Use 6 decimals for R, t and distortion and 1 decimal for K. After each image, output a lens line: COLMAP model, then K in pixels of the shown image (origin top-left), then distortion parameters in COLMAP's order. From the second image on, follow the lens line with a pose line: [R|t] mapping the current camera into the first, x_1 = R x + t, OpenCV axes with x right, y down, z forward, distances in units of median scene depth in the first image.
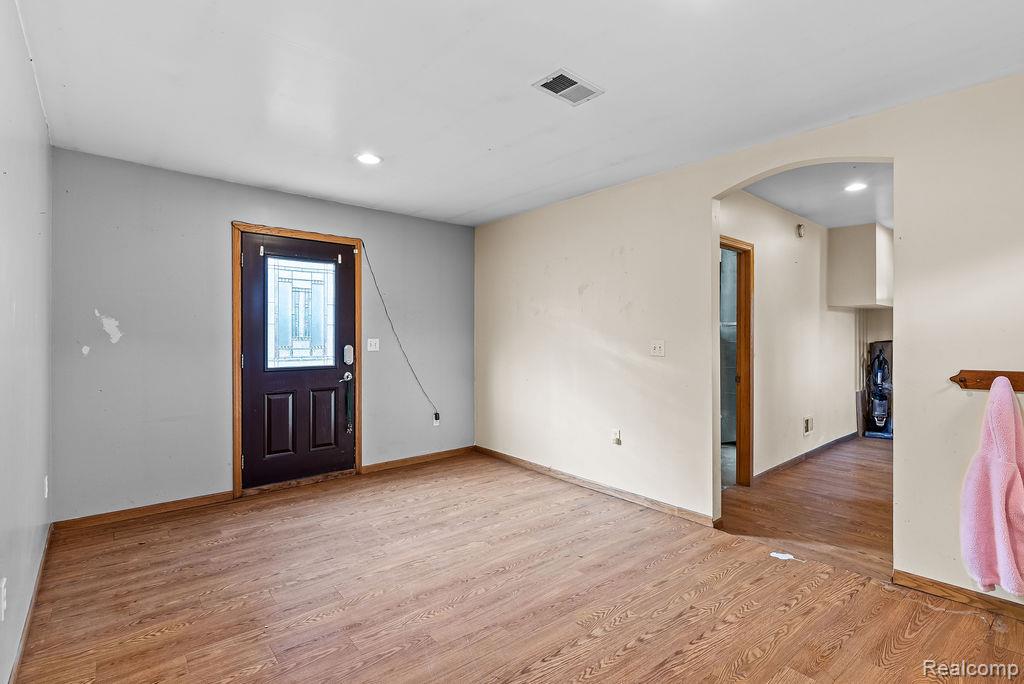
lens RADIAL K [[486.0, 0, 513.8], [0, 486.0, 334.1], [0, 0, 1]] dist [0.000111, -0.000108]
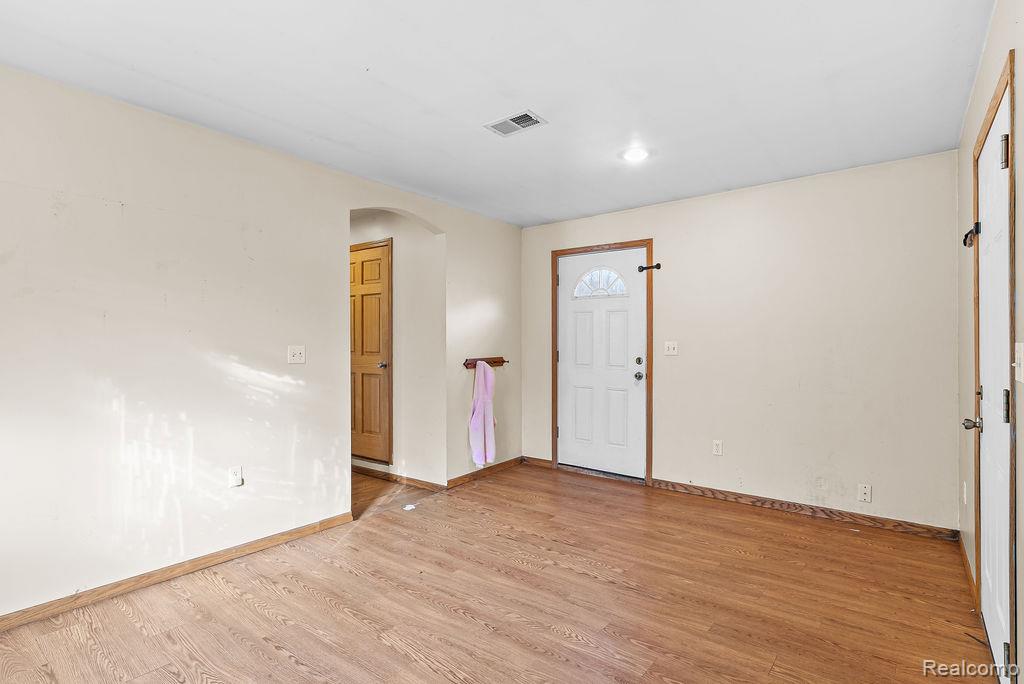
lens RADIAL K [[506.4, 0, 509.5], [0, 506.4, 337.4], [0, 0, 1]] dist [-0.002663, 0.000477]
pose [[-0.198724, 0.006387, 0.980035, -1.018720], [-0.003054, 0.999970, -0.007136, 0.004702], [-0.980051, -0.004411, -0.198698, 1.203816]]
